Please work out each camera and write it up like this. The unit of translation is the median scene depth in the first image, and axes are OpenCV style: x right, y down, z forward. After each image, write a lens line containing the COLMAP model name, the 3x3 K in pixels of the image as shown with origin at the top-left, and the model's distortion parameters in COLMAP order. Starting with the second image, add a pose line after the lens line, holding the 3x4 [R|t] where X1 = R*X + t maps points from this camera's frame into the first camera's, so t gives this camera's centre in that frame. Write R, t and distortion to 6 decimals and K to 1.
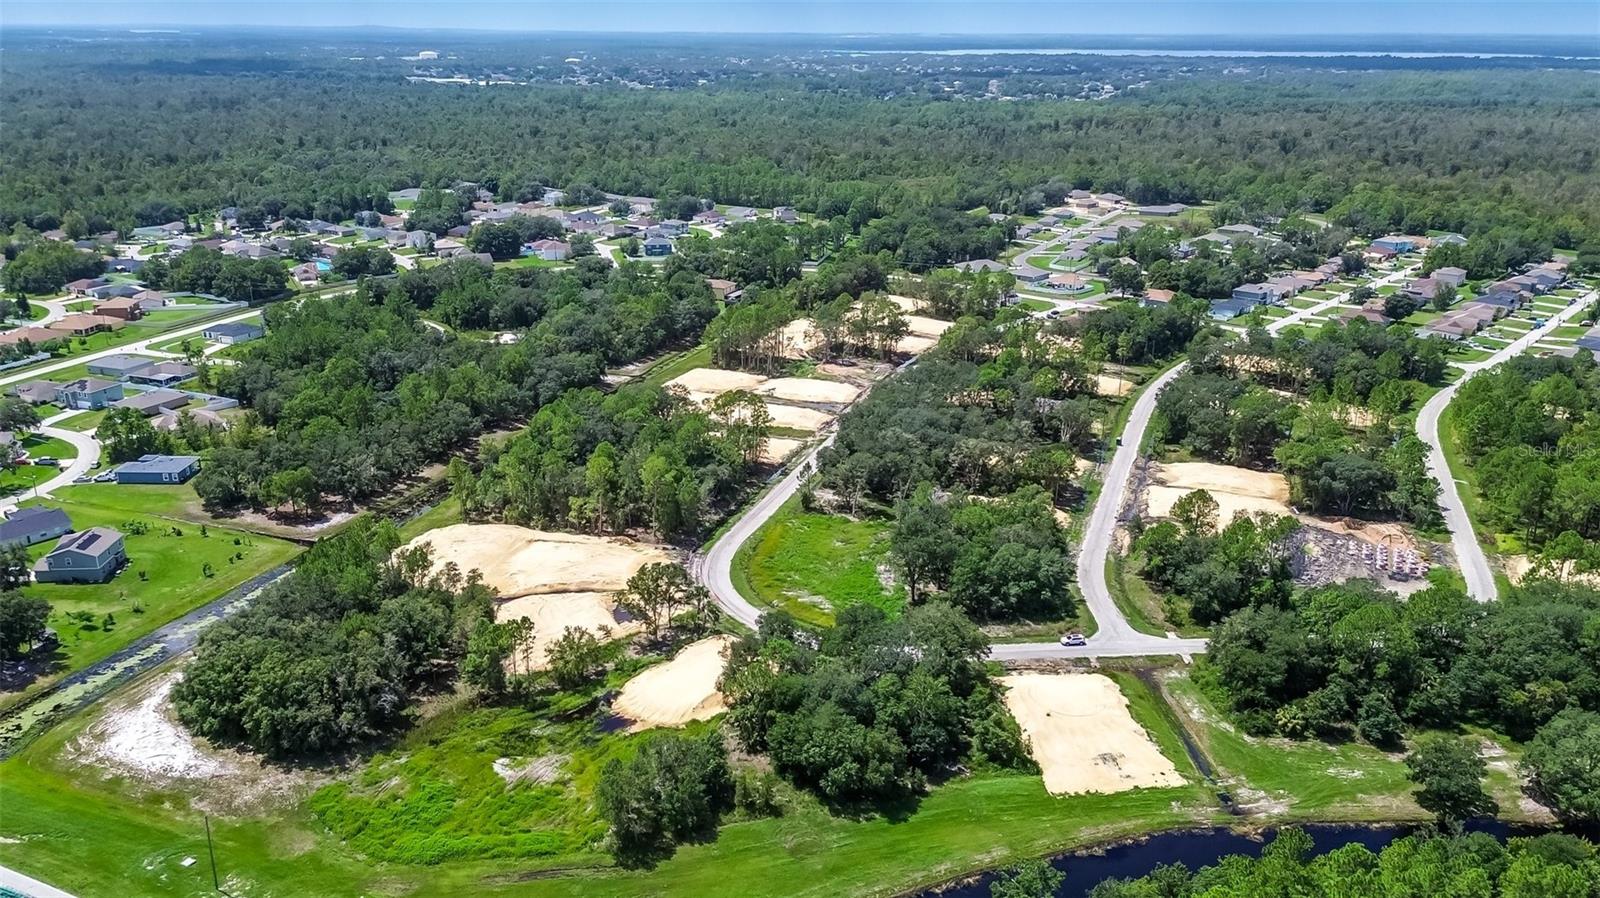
lens RADIAL K [[1253.7, 0, 800.0], [0, 1253.7, 449.0], [0, 0, 1]] dist [0.090411, -0.098305]
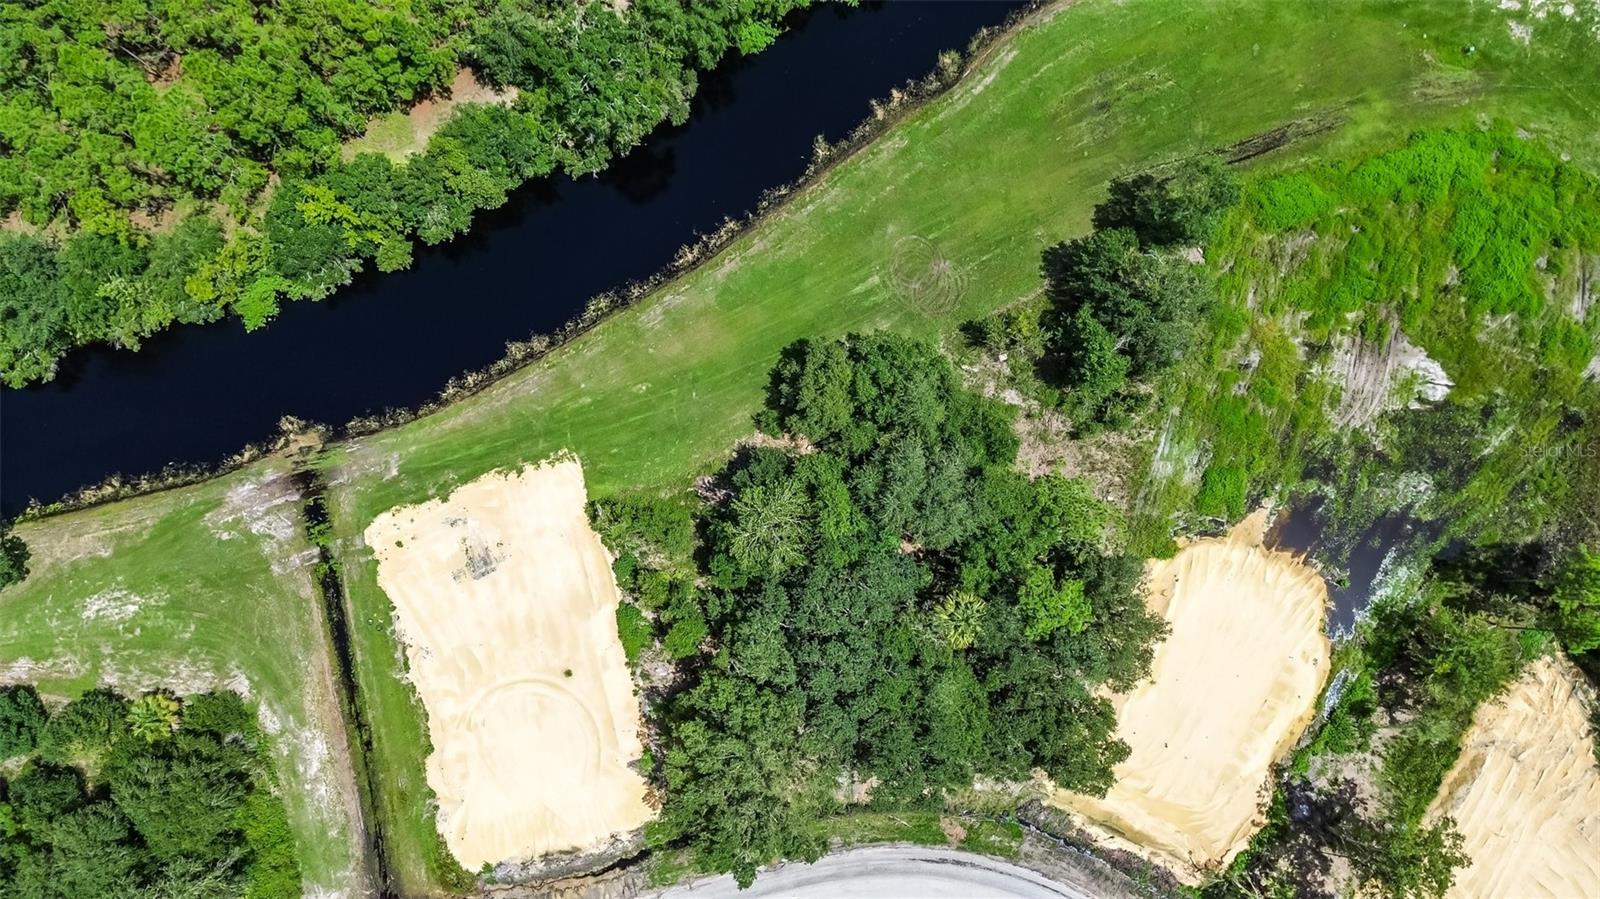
lens RADIAL K [[1141.7, 0, 800.0], [0, 1141.7, 449.5], [0, 0, 1]] dist [0.078974, -0.079742]
pose [[-0.984632, 0.174470, -0.007785, 0.057897], [-0.046360, -0.218138, 0.974816, -0.209989], [0.168378, 0.960196, 0.222874, 0.589195]]
